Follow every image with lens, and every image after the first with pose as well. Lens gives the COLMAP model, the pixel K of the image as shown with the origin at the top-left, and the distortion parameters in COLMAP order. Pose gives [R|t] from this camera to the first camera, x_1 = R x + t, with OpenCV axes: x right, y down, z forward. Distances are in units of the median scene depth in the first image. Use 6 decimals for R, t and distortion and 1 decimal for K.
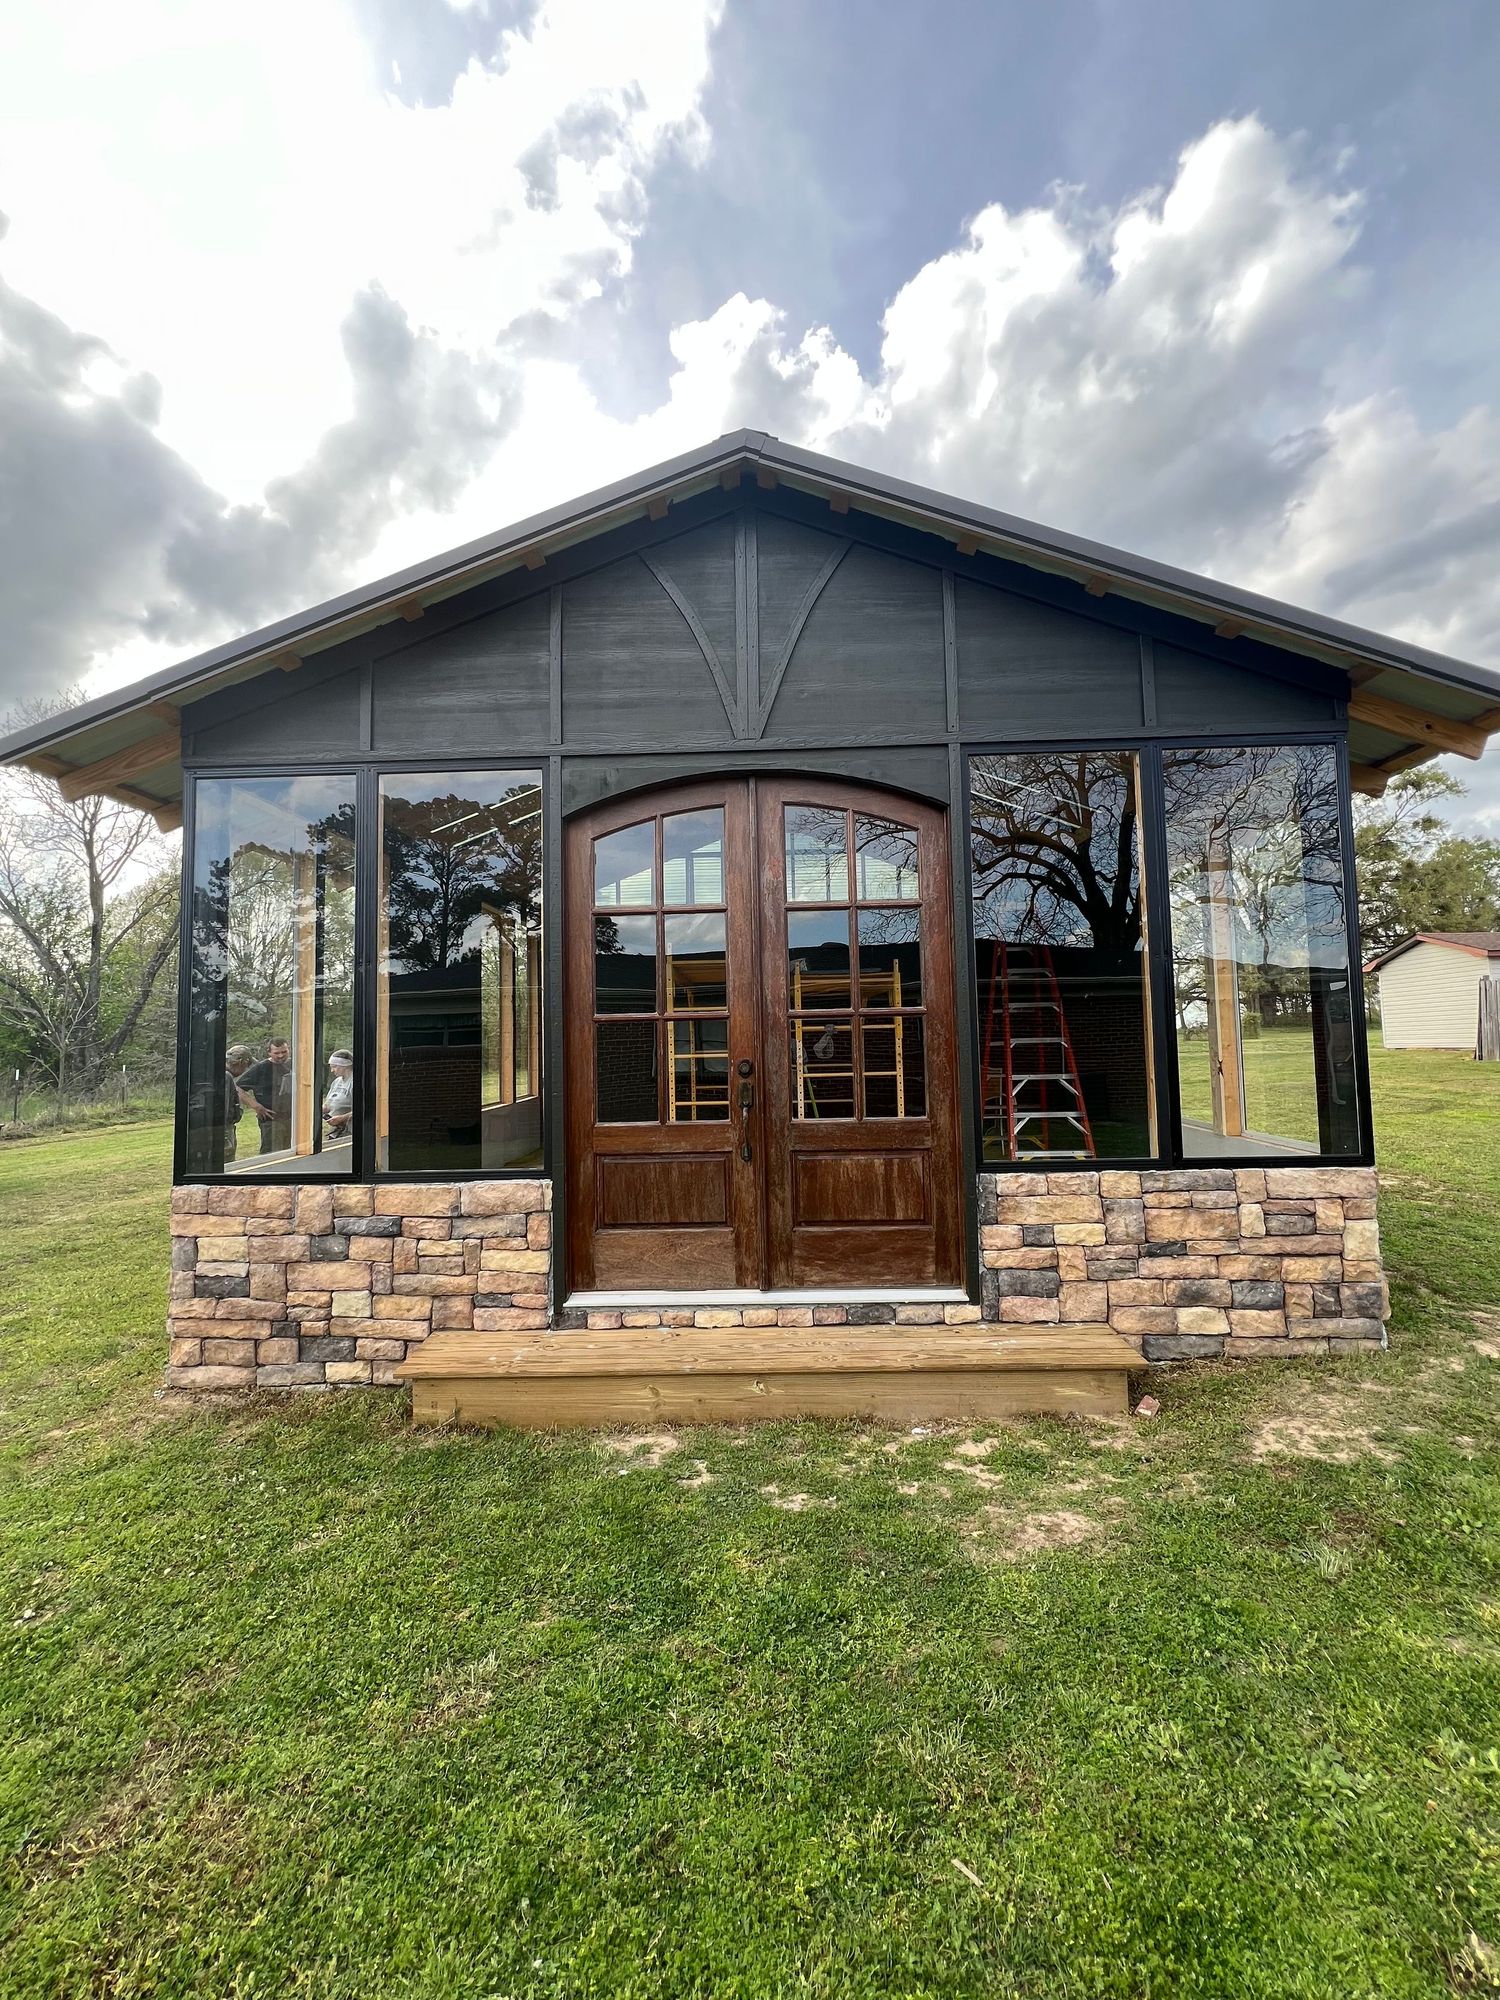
lens RADIAL K [[802.1, 0, 749.0], [0, 802.1, 1001.4], [0, 0, 1]] dist [-0.006198, 0.000662]
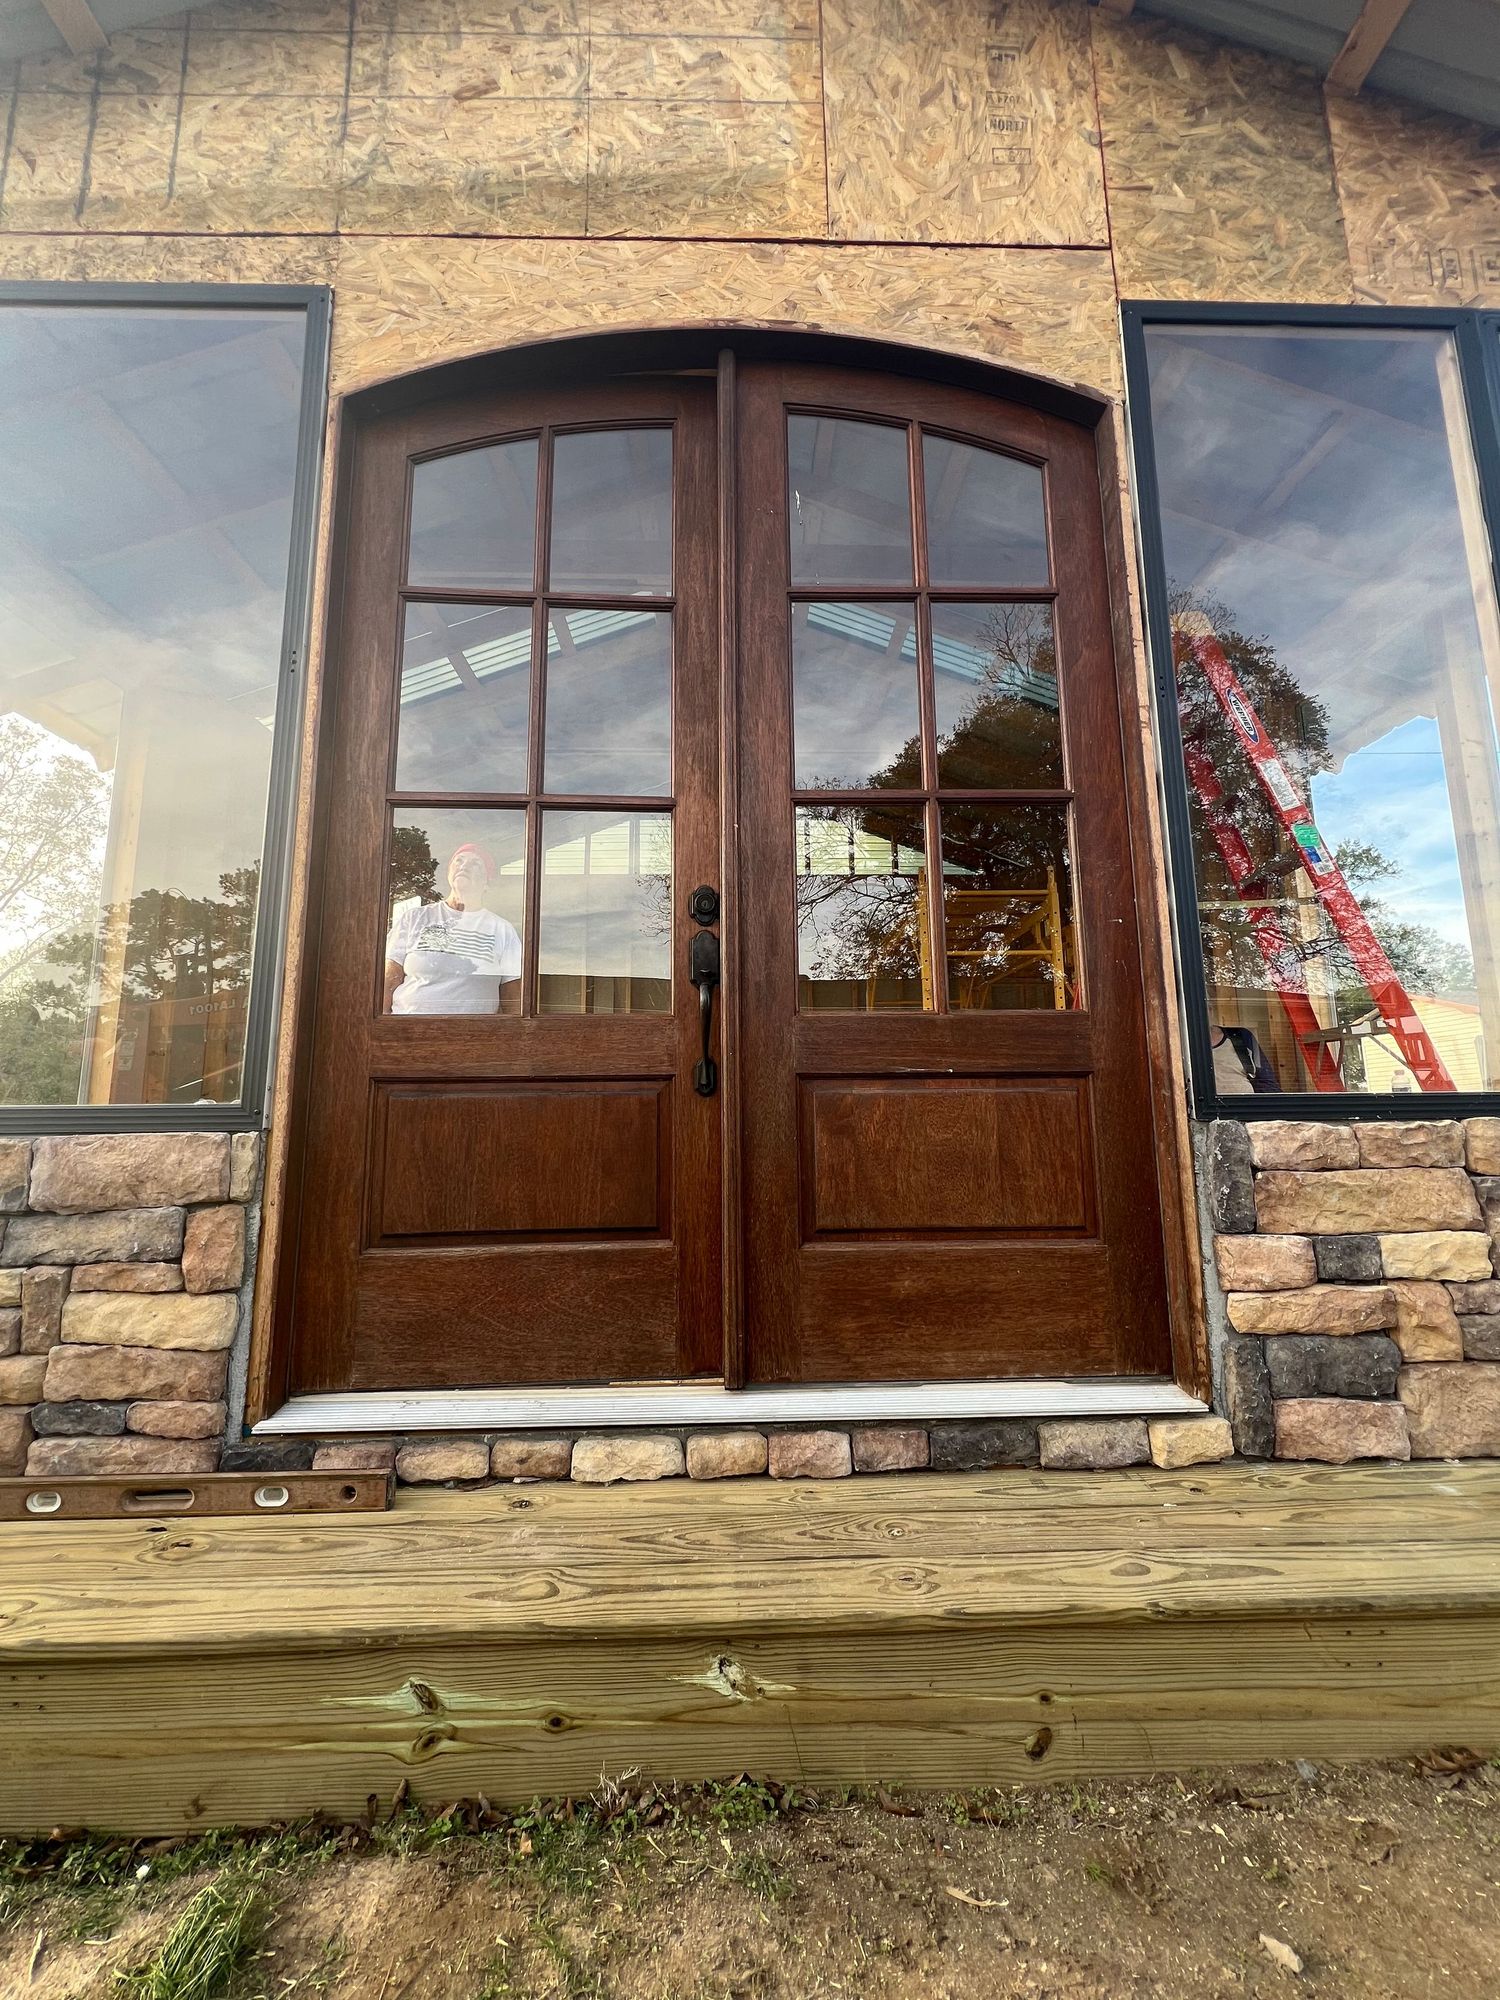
lens RADIAL K [[802.1, 0, 748.1], [0, 802.1, 1007.2], [0, 0, 1]] dist [-0.006198, 0.000662]
pose [[0.997707, 0.023248, 0.063570, -0.007528], [-0.017303, 0.995560, -0.092529, 0.193794], [-0.065439, 0.091217, 0.993679, 0.547031]]
